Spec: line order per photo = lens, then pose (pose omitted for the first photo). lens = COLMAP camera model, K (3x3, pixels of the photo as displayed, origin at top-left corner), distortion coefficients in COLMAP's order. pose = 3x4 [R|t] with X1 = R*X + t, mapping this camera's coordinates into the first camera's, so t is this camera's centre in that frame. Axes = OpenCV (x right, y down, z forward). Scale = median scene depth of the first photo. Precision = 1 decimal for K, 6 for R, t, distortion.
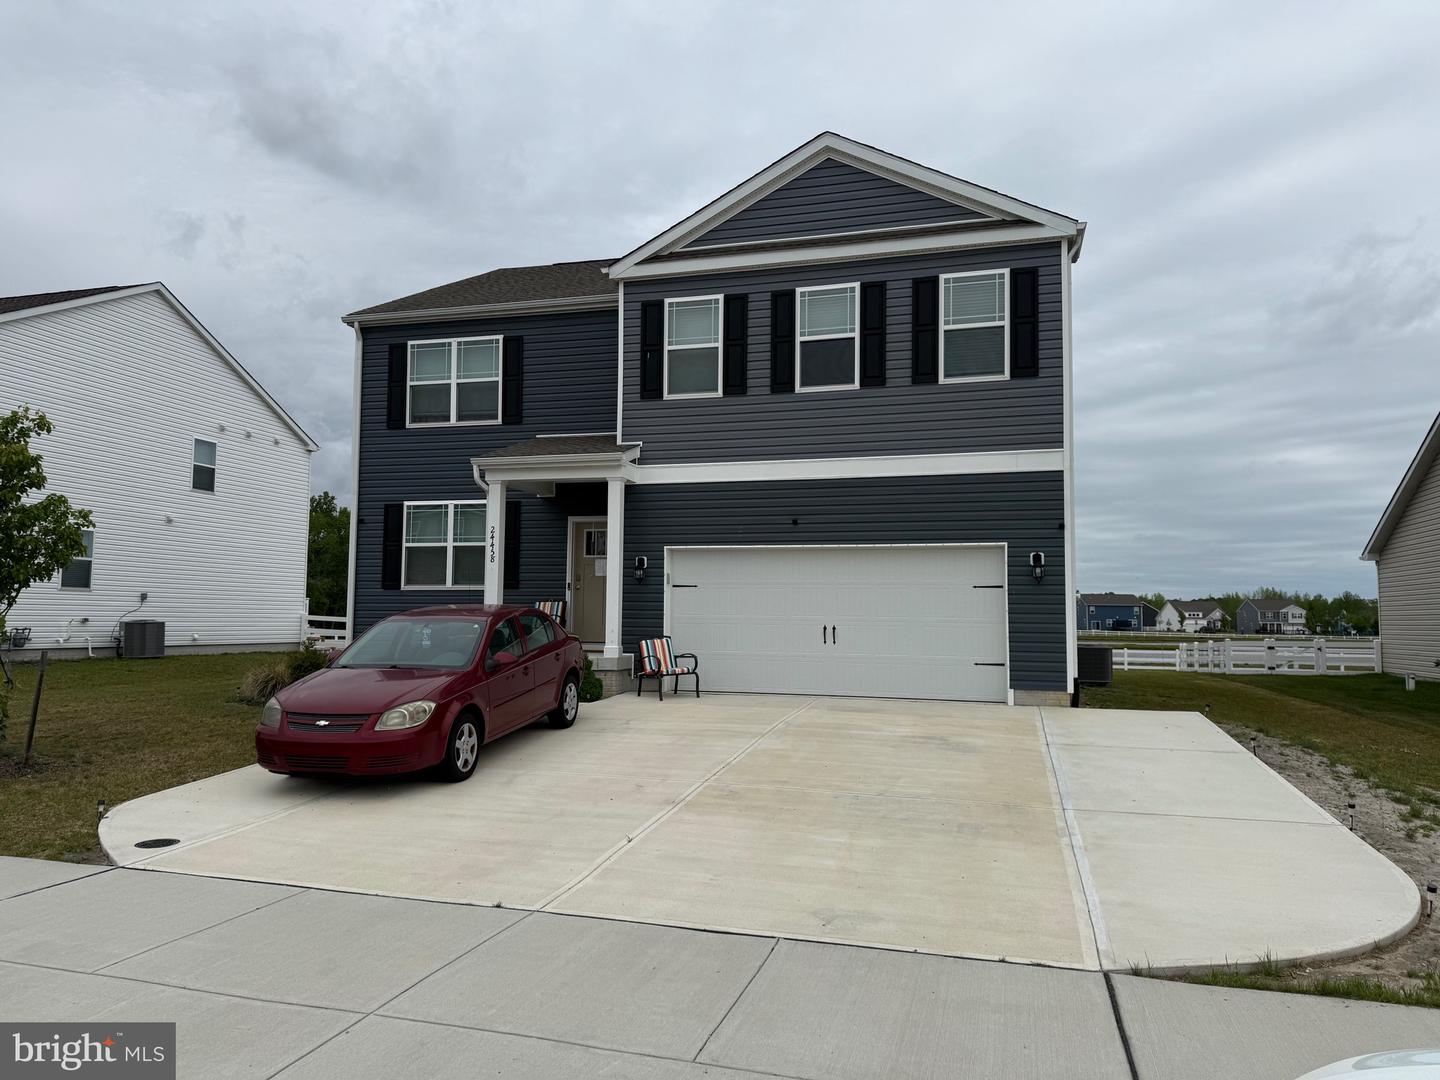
lens RADIAL K [[1020.8, 0, 720.7], [0, 1020.8, 543.7], [0, 0, 1]] dist [0.013595, 0.000380]
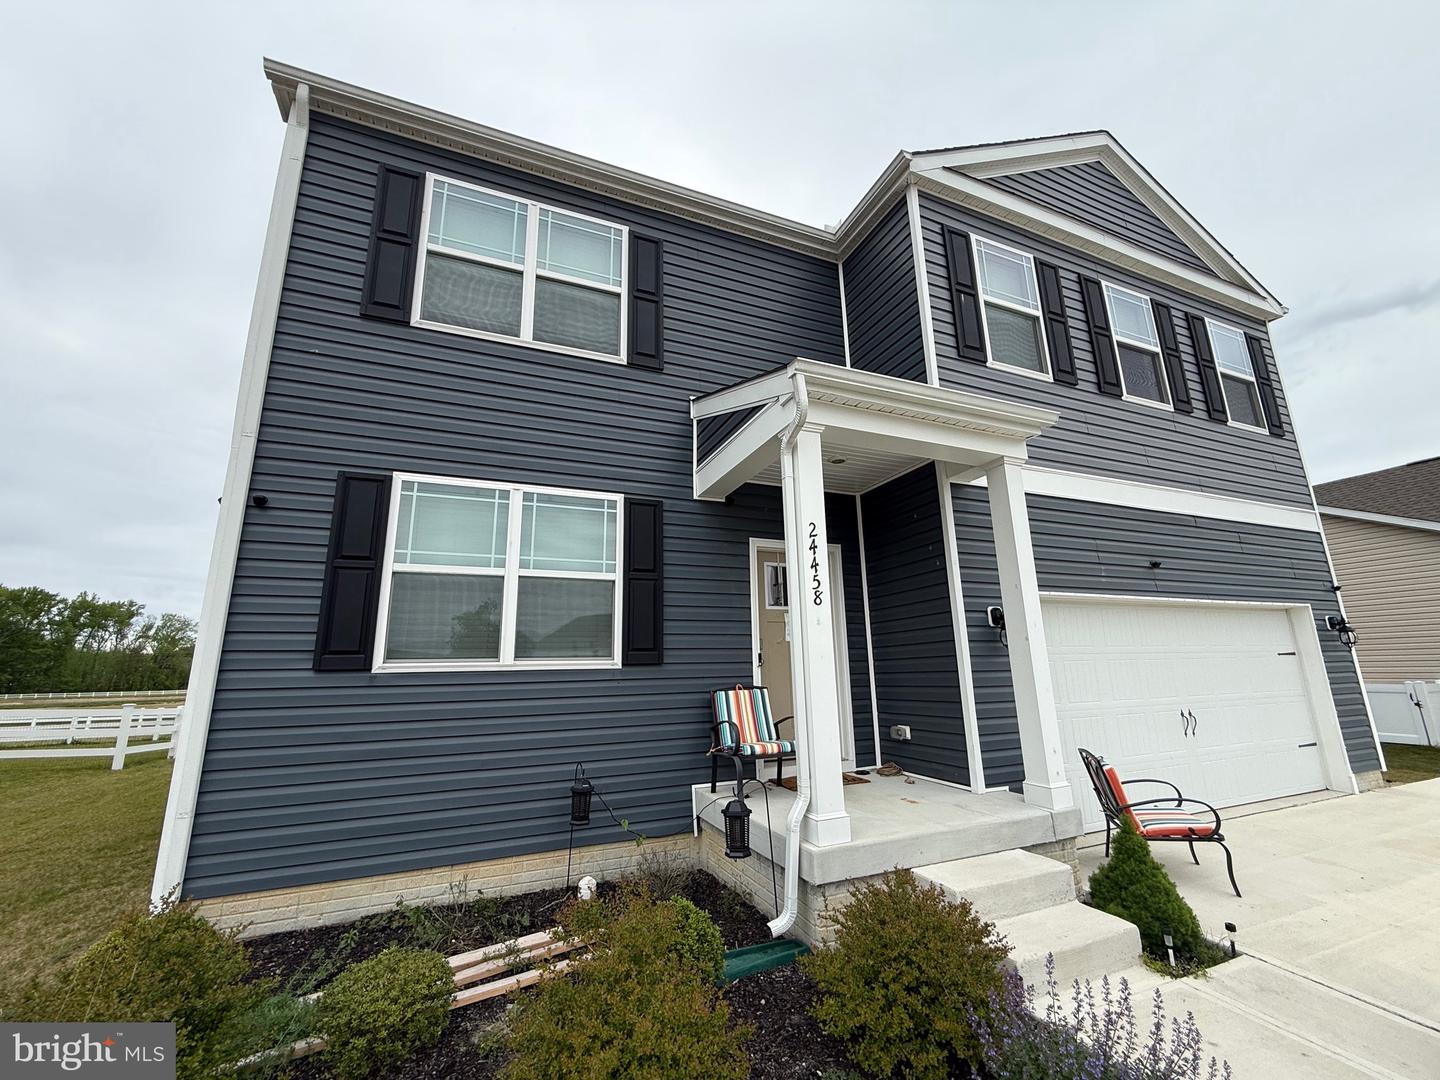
lens RADIAL K [[580.8, 0, 715.6], [0, 580.8, 537.6], [0, 0, 1]] dist [-0.009775, -0.000002]
pose [[0.788843, 0.114284, 0.603875, -0.355436], [-0.020880, 0.986975, -0.159511, 0.026252], [-0.614240, 0.113220, 0.780955, 0.726814]]
